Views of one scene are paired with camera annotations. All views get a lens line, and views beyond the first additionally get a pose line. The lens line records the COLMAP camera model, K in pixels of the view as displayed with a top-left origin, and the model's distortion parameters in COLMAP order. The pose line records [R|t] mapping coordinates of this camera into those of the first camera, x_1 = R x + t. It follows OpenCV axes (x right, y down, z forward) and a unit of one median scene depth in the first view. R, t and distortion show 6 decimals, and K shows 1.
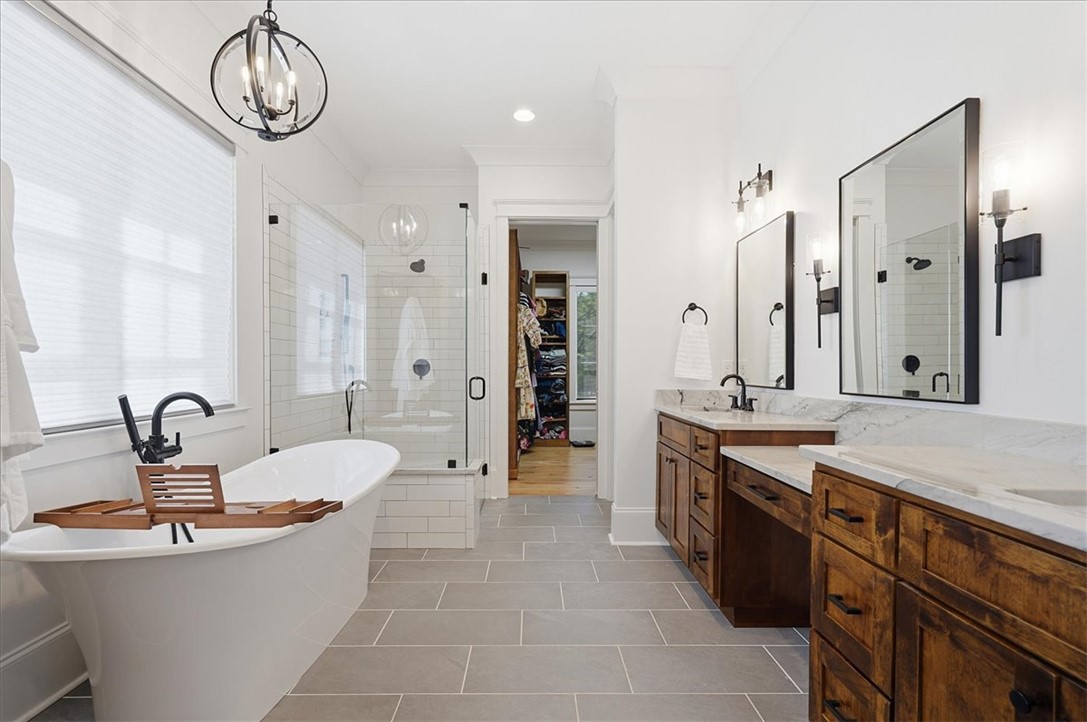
lens RADIAL K [[498.3, 0, 541.4], [0, 498.3, 363.0], [0, 0, 1]] dist [-0.003130, -0.000097]
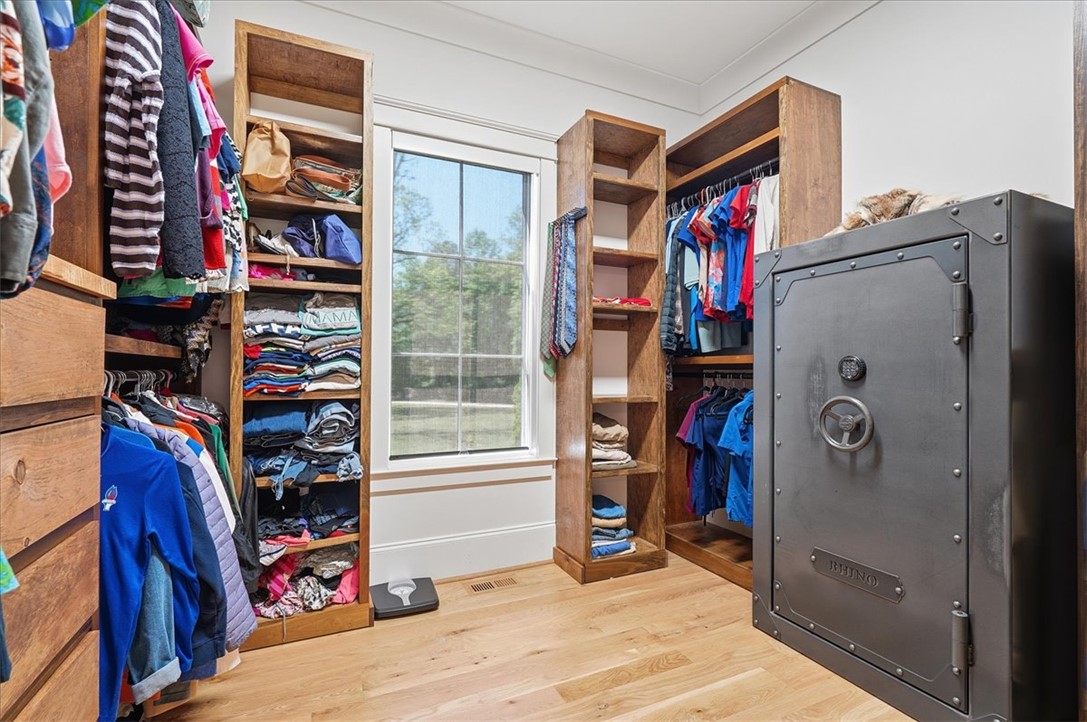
lens RADIAL K [[498.3, 0, 546.9], [0, 498.3, 361.3], [0, 0, 1]] dist [-0.003130, -0.000097]
pose [[0.919497, 0.007019, 0.393035, 0.034754], [-0.004886, 0.999967, -0.006428, 0.007755], [-0.393067, 0.003990, 0.919501, 0.674965]]
